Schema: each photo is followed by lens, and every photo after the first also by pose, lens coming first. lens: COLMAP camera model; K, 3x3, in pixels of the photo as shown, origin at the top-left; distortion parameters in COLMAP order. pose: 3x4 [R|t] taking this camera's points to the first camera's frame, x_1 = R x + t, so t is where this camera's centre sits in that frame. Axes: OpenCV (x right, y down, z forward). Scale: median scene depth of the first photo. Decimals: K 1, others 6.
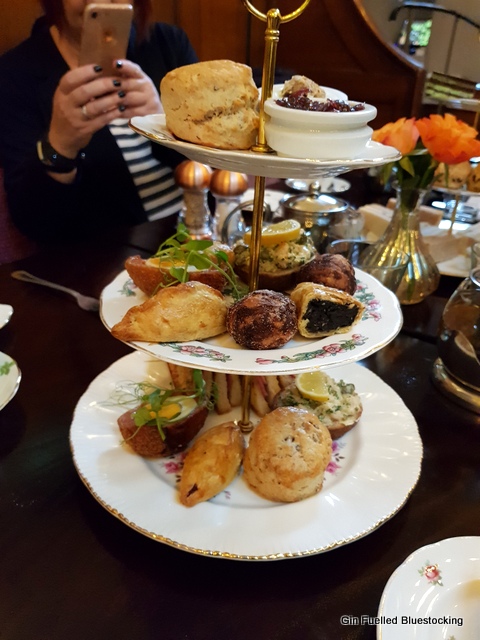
lens RADIAL K [[519.2, 0, 240.0], [0, 519.2, 320.0], [0, 0, 1]] dist [0.082187, -0.227271]
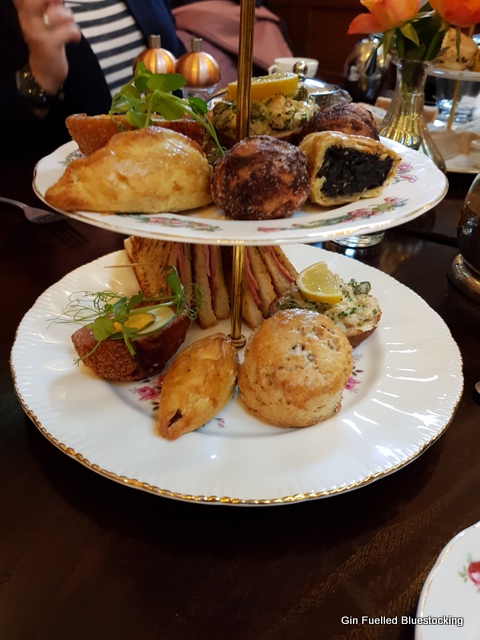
lens RADIAL K [[514.0, 0, 230.5], [0, 514.0, 310.4], [0, 0, 1]] dist [0.083415, -0.194587]
pose [[0.998434, -0.045215, 0.032957, -0.027819], [0.042003, 0.994838, 0.092374, 0.102611], [-0.036964, -0.090845, 0.995179, 0.261730]]
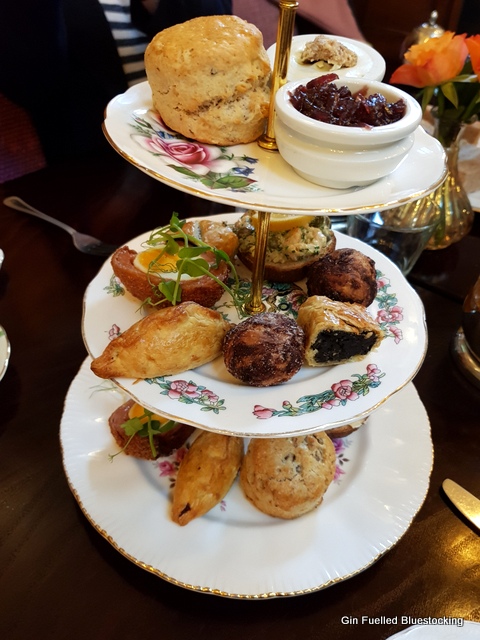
lens RADIAL K [[524.5, 0, 232.7], [0, 524.5, 305.8], [0, 0, 1]] dist [-0.002729, -0.012992]
pose [[0.998739, 0.031918, -0.038756, 0.020798], [-0.022541, 0.974803, 0.221925, -0.245715], [0.044862, -0.220772, 0.974293, 0.148429]]
